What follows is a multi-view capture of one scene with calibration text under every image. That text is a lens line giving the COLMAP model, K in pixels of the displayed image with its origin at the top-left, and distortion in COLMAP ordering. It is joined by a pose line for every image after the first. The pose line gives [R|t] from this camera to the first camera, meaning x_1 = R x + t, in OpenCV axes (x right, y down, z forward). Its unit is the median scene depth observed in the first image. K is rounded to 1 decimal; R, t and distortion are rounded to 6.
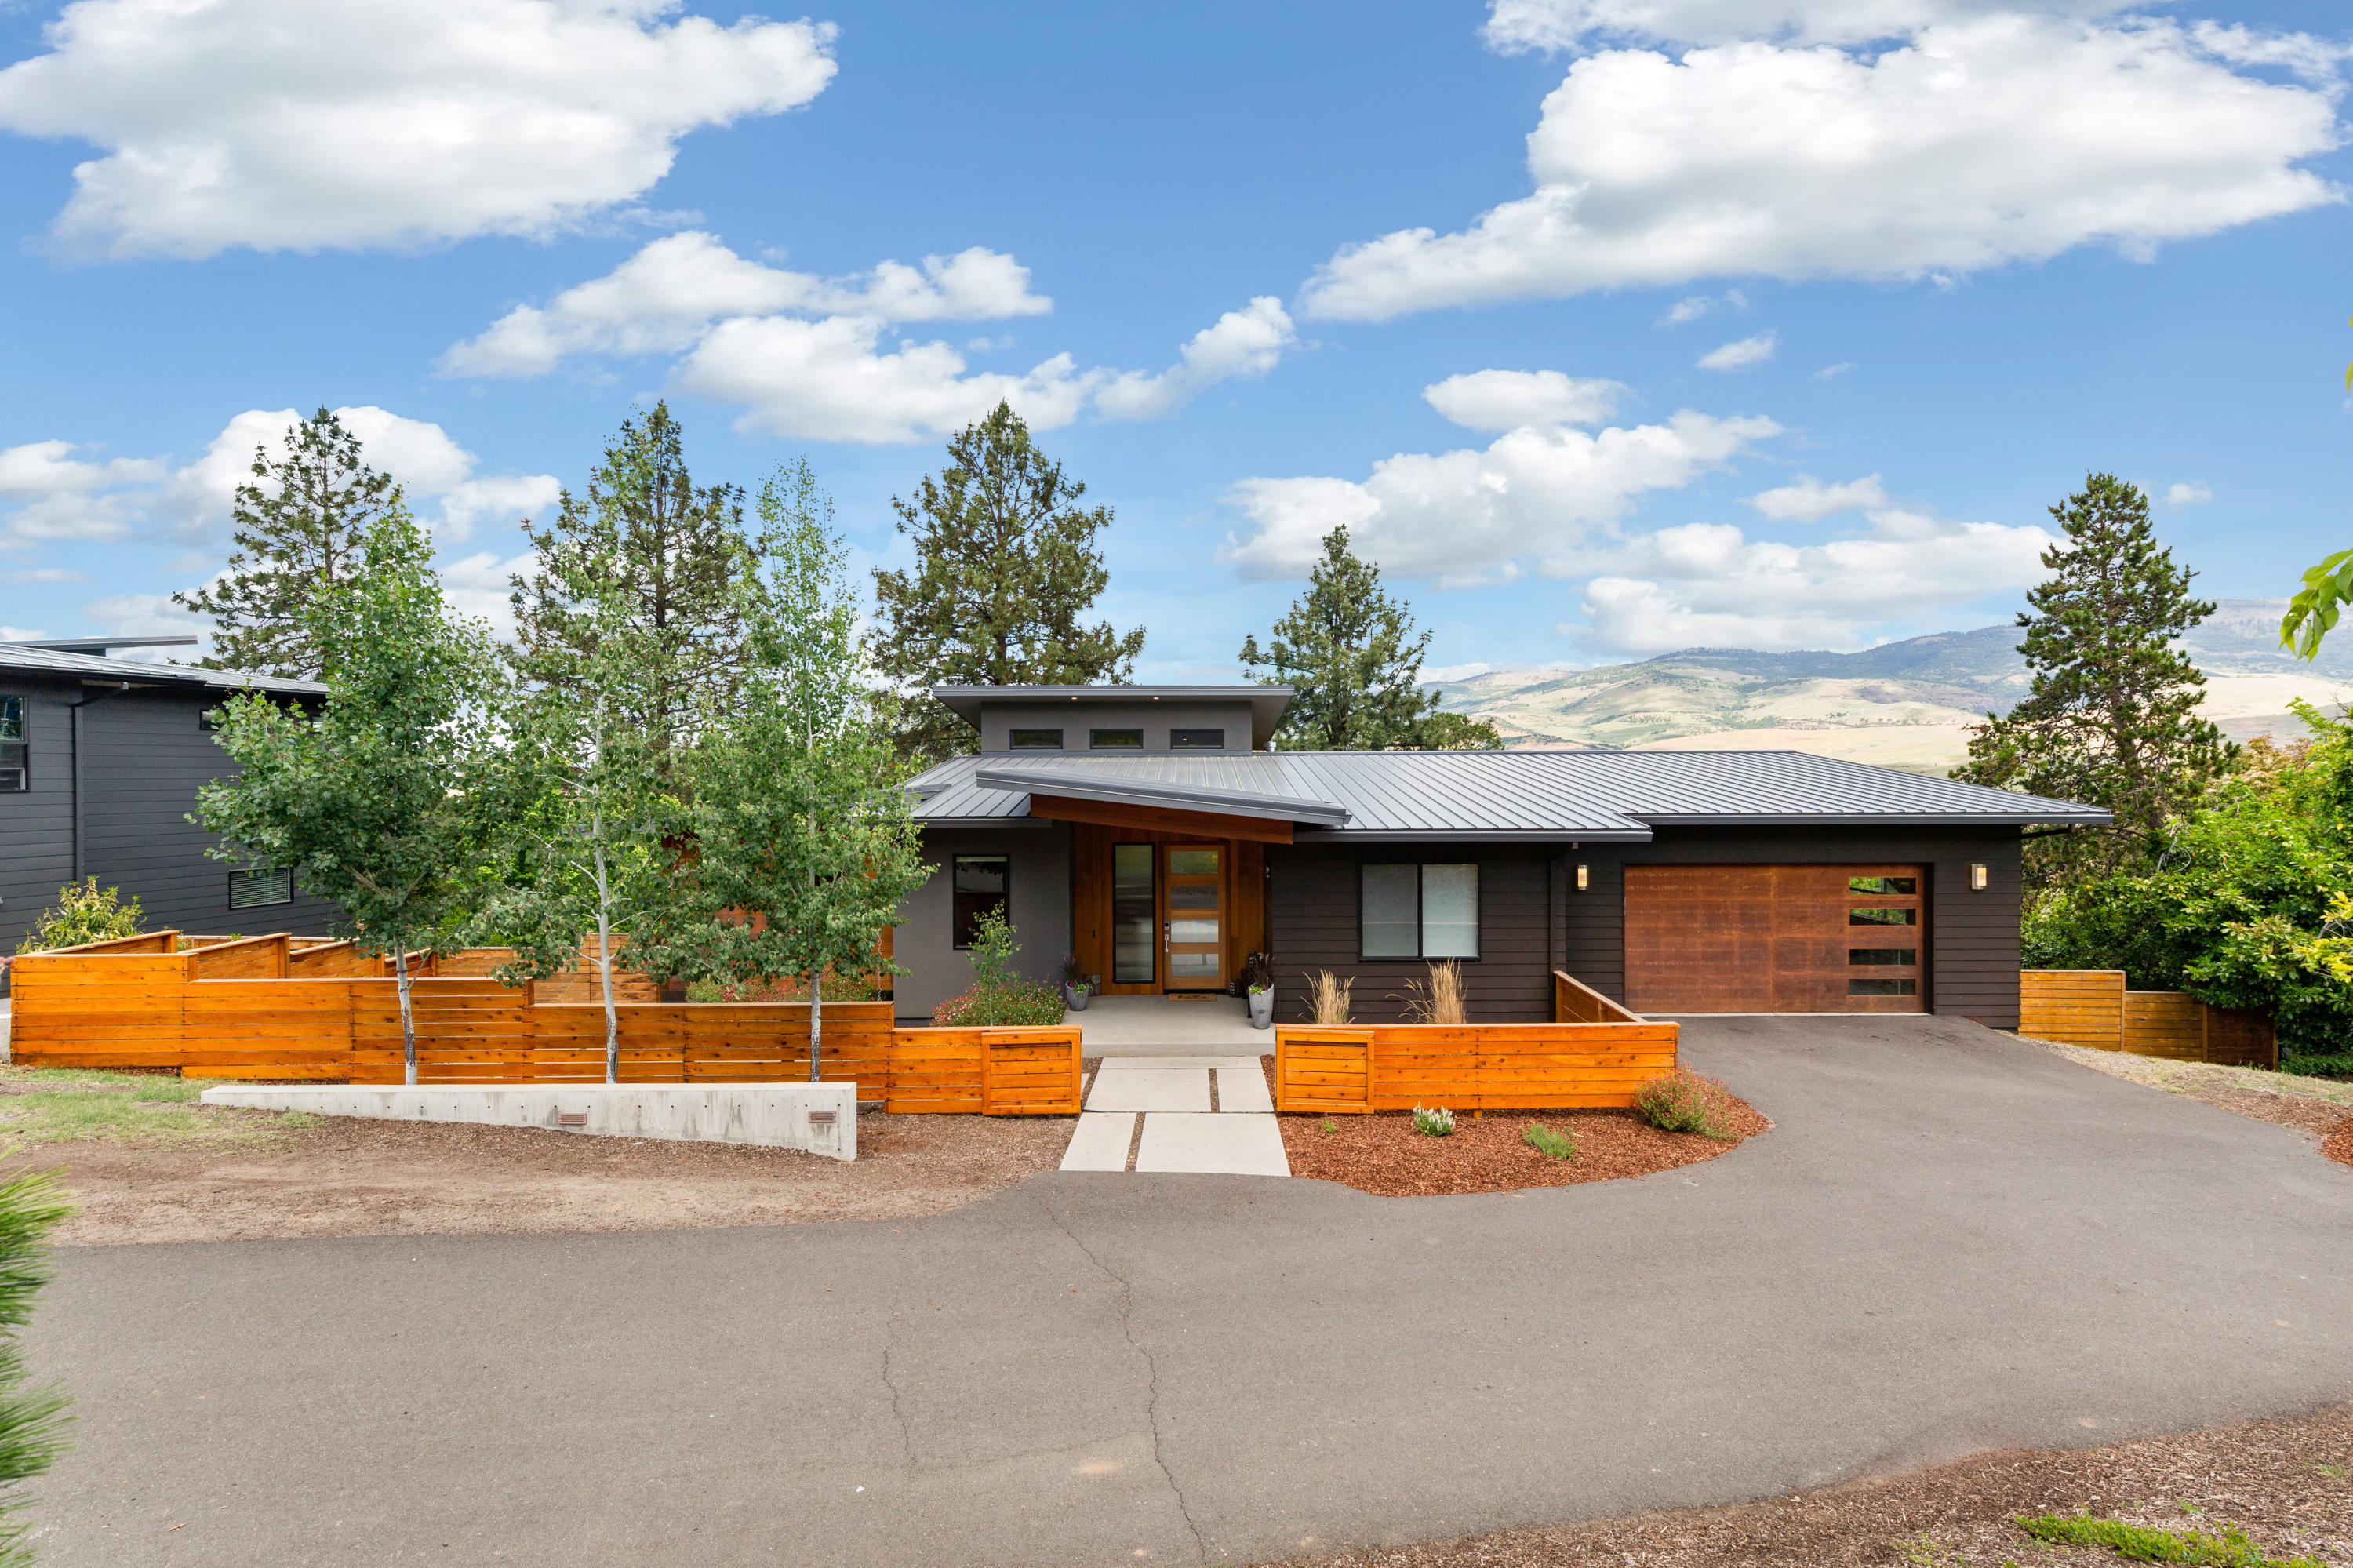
lens RADIAL K [[1062.3, 0, 1187.2], [0, 1062.3, 789.4], [0, 0, 1]] dist [0.002562, 0.001672]
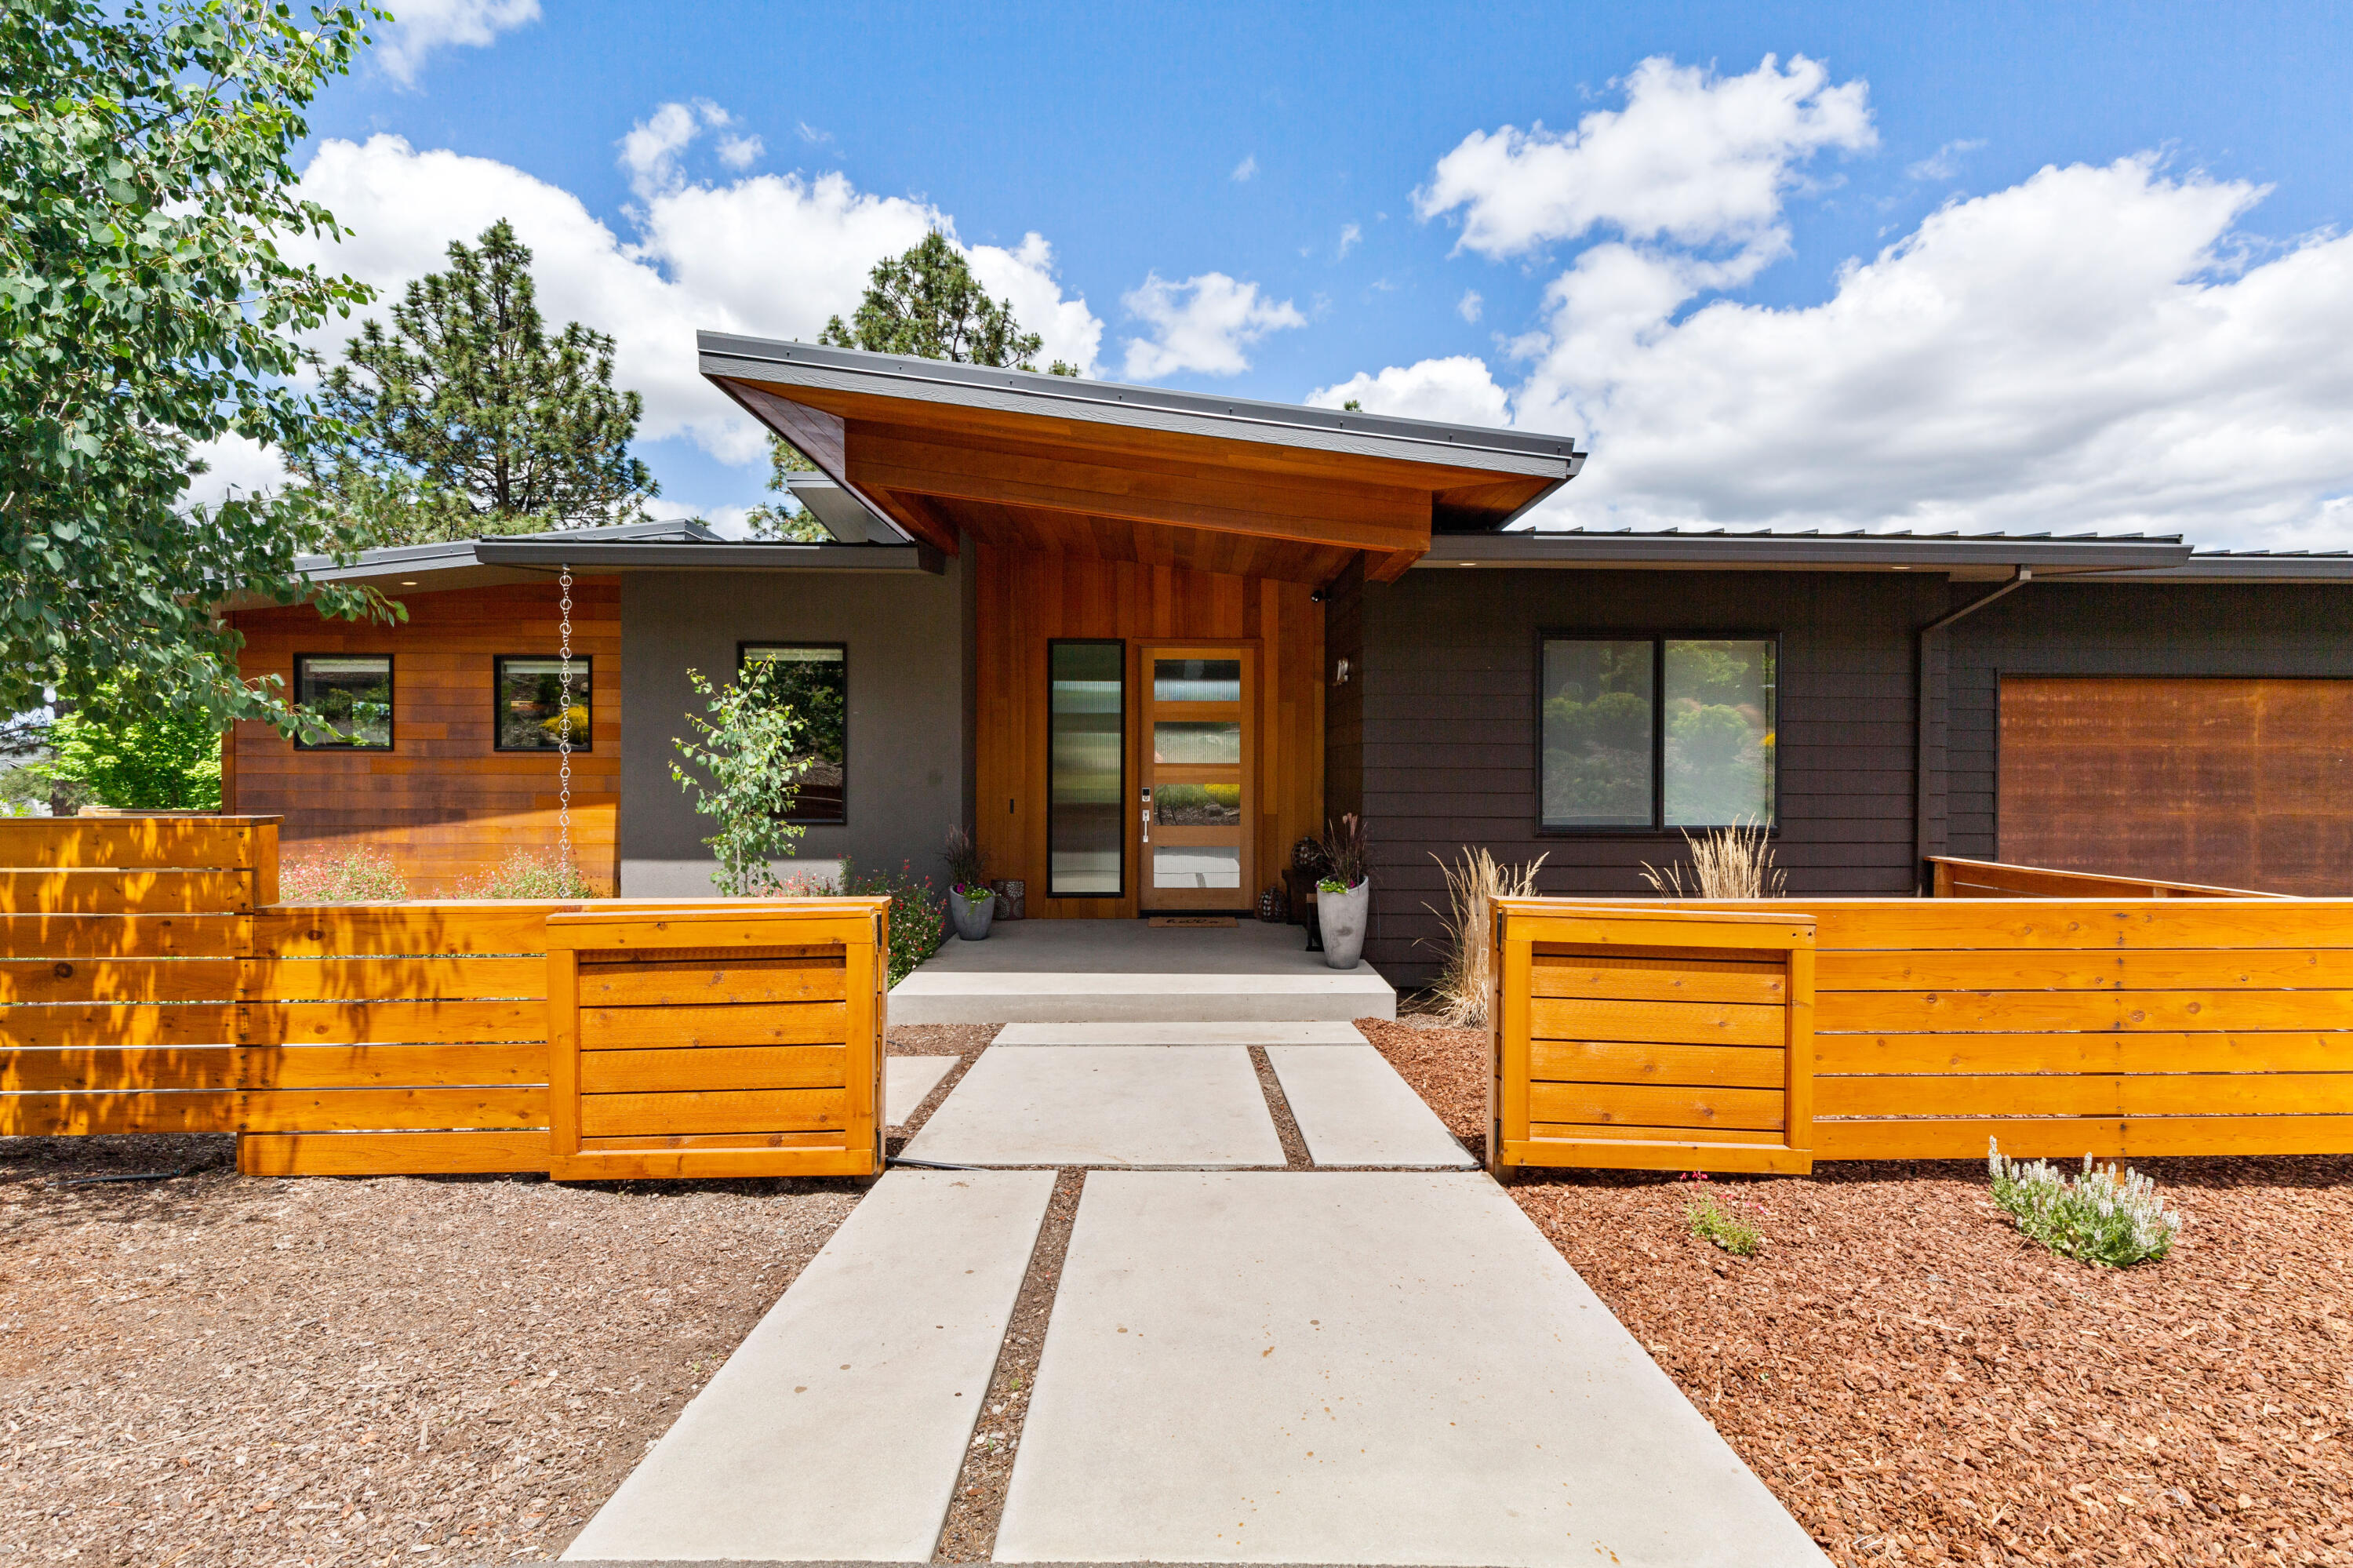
lens RADIAL K [[1062.3, 0, 1163.6], [0, 1062.3, 775.8], [0, 0, 1]] dist [0.002562, 0.001672]
pose [[0.999997, 0.000439, 0.002400, -0.012288], [-0.000402, 0.999884, -0.015253, 0.141706], [-0.002407, 0.015252, 0.999881, 0.504649]]
